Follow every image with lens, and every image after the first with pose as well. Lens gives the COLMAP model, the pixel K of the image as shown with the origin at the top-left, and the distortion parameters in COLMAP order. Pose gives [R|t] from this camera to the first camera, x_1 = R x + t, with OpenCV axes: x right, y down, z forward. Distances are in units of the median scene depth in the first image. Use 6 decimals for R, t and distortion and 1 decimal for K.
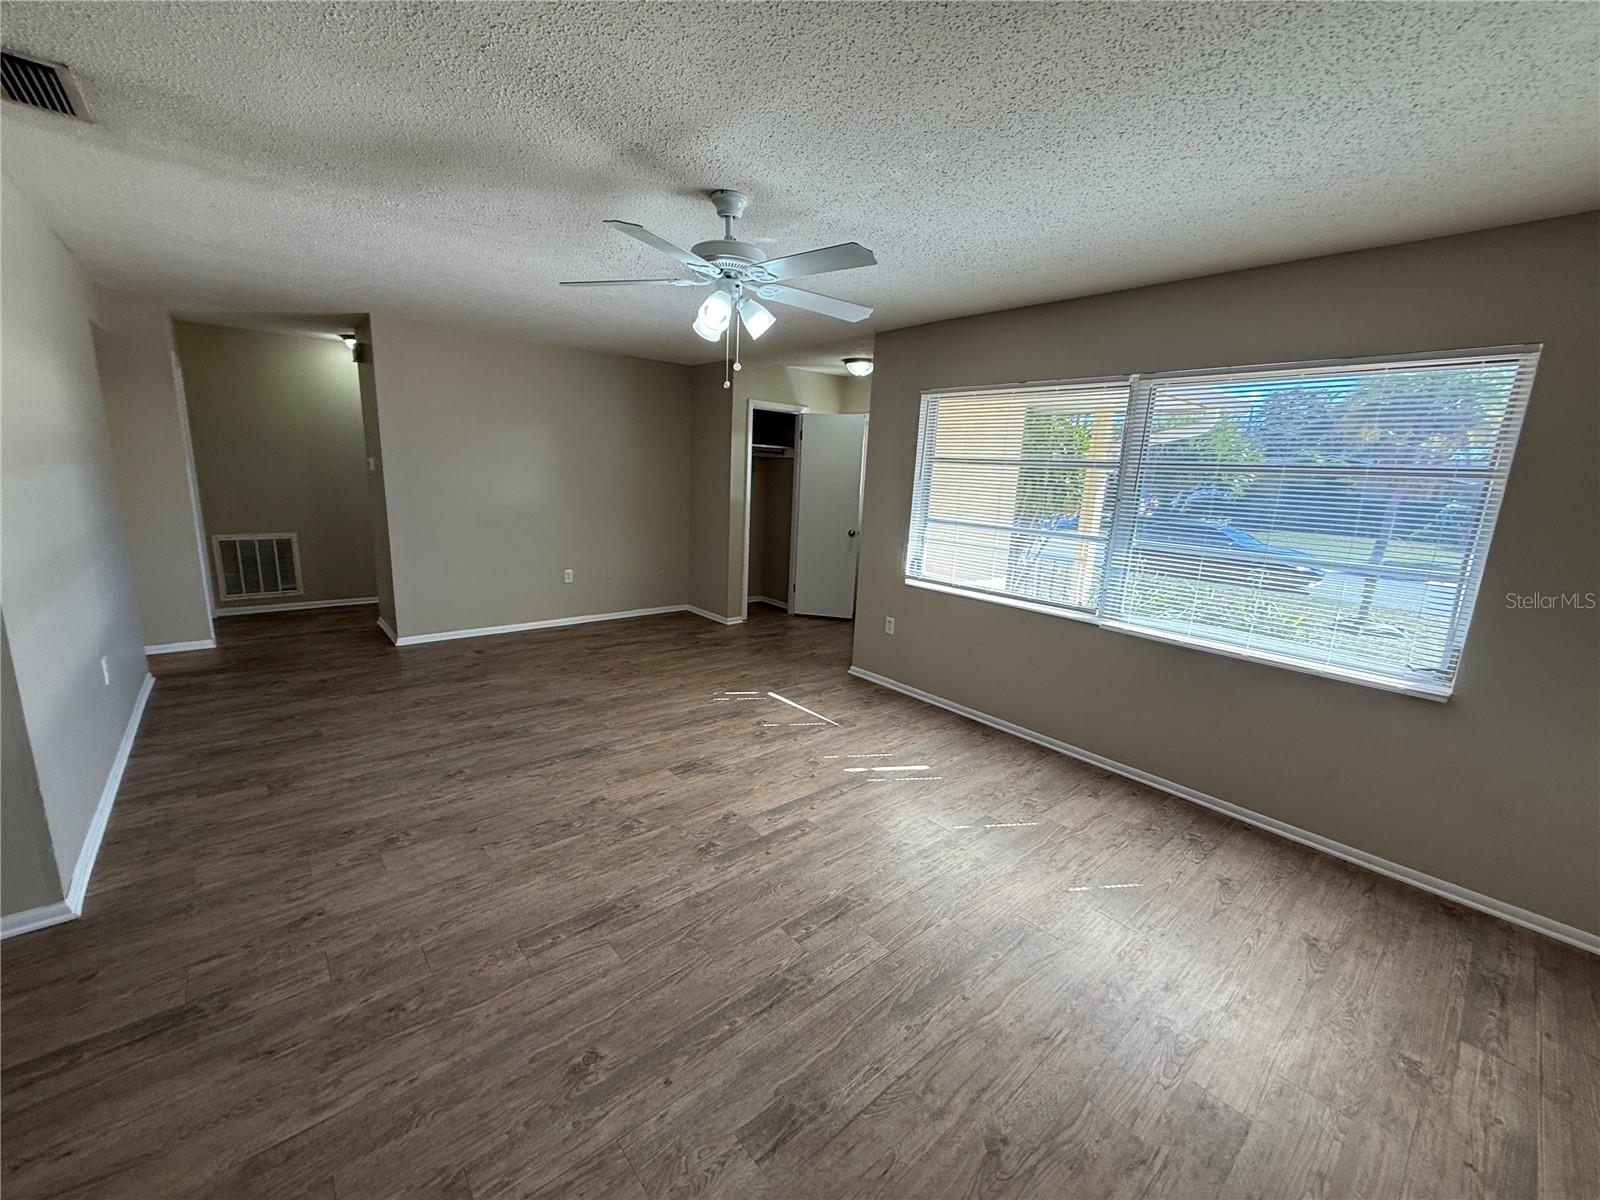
lens RADIAL K [[638.4, 0, 797.7], [0, 638.4, 598.9], [0, 0, 1]] dist [-0.001272, 0.000606]
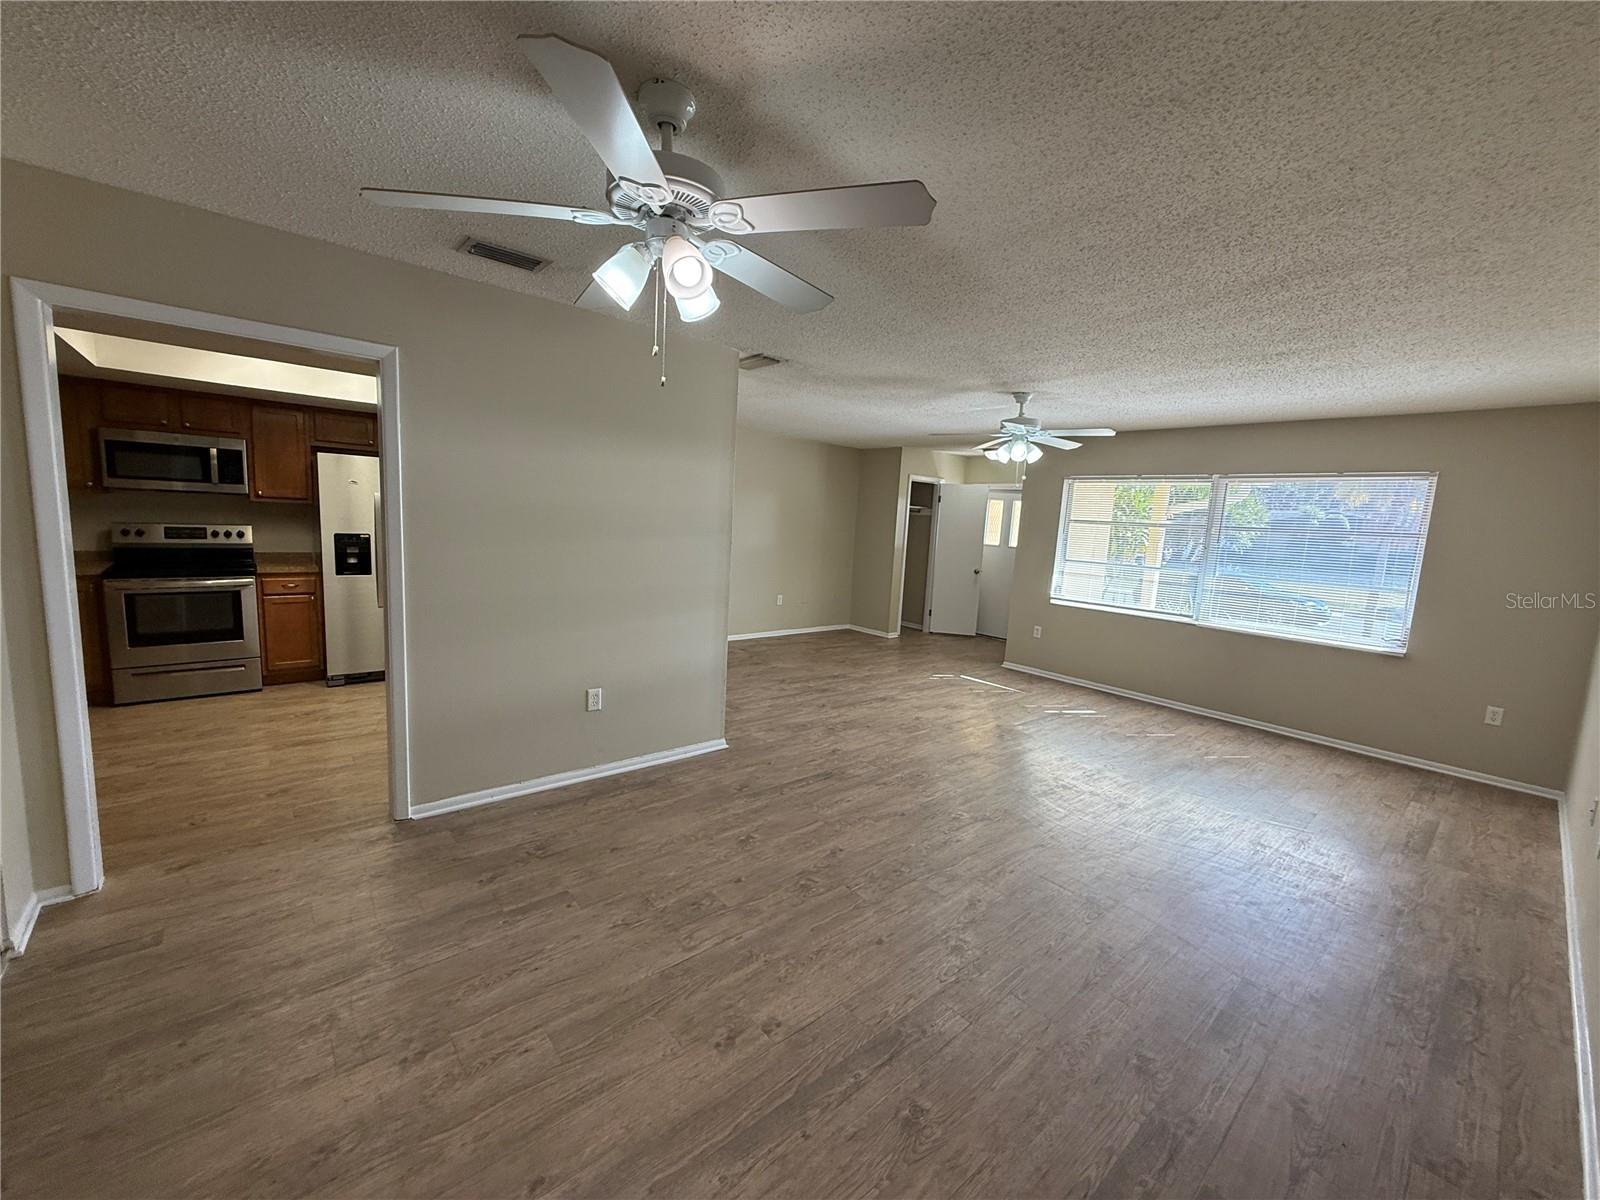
lens RADIAL K [[638.4, 0, 798.9], [0, 638.4, 599.7], [0, 0, 1]] dist [-0.001272, 0.000606]
pose [[0.999954, 0.009510, -0.001456, -0.557653], [-0.009590, 0.997385, -0.071637, 0.108070], [0.000771, 0.071647, 0.997430, -0.650198]]
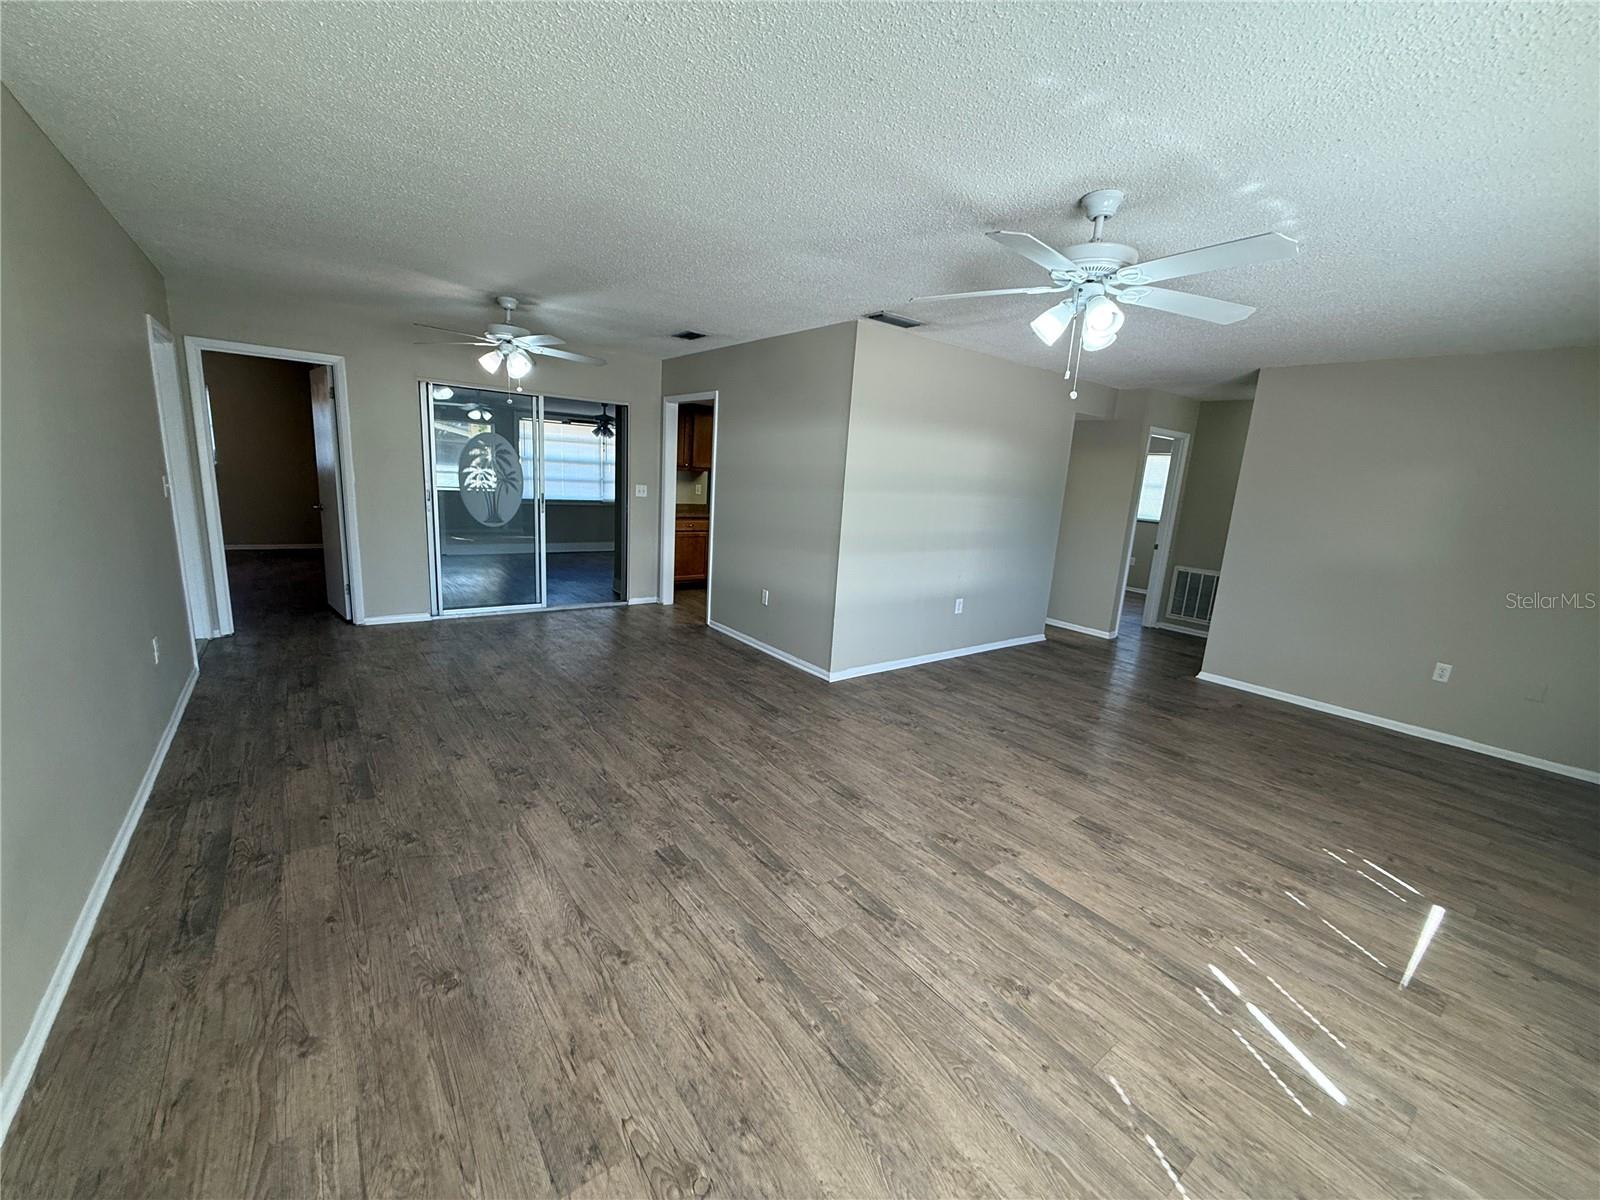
lens RADIAL K [[638.4, 0, 798.0], [0, 638.4, 601.5], [0, 0, 1]] dist [-0.001272, 0.000606]
pose [[-0.057237, 0.152068, -0.986711, 0.662376], [-0.262573, 0.951244, 0.161833, -0.067379], [0.963213, 0.268346, -0.014518, 0.522755]]
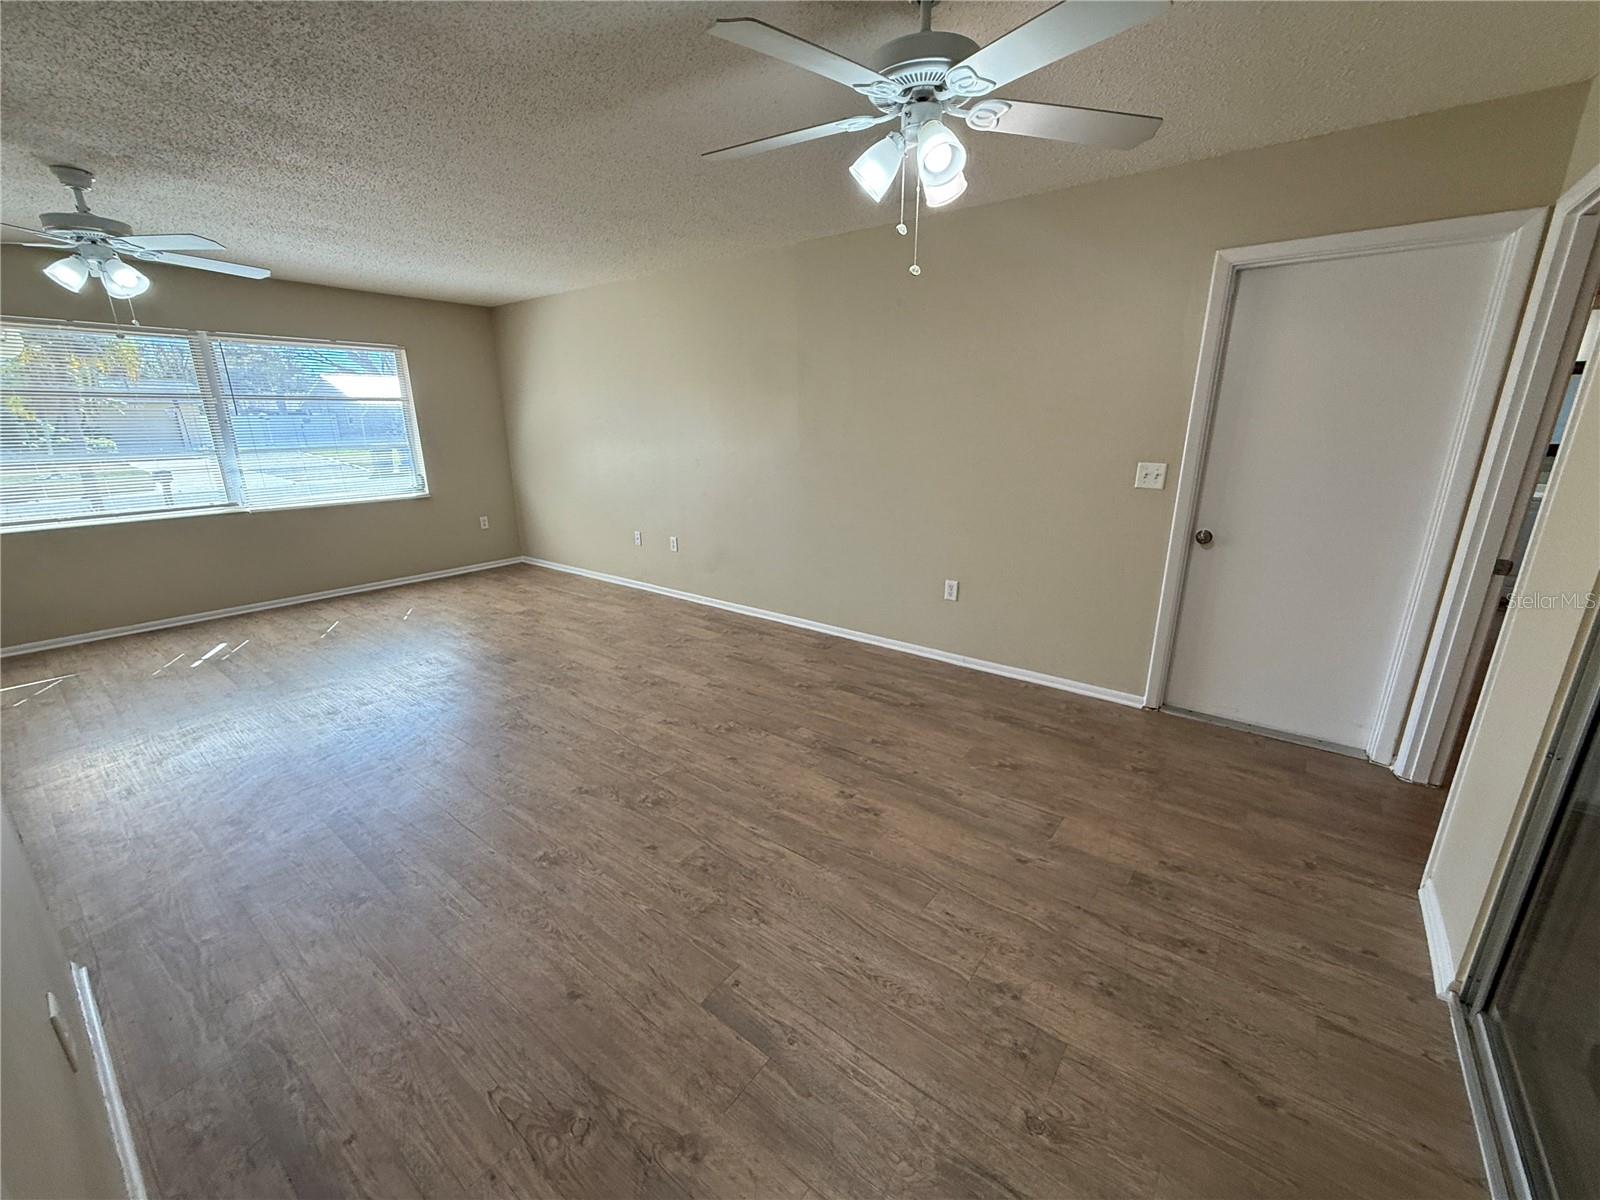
lens RADIAL K [[638.4, 0, 798.6], [0, 638.4, 598.9], [0, 0, 1]] dist [-0.001272, 0.000606]
pose [[-0.201465, -0.311338, 0.928699, -1.207518], [0.189911, 0.917732, 0.348859, -0.045123], [-0.960909, 0.246653, -0.125764, 0.041939]]
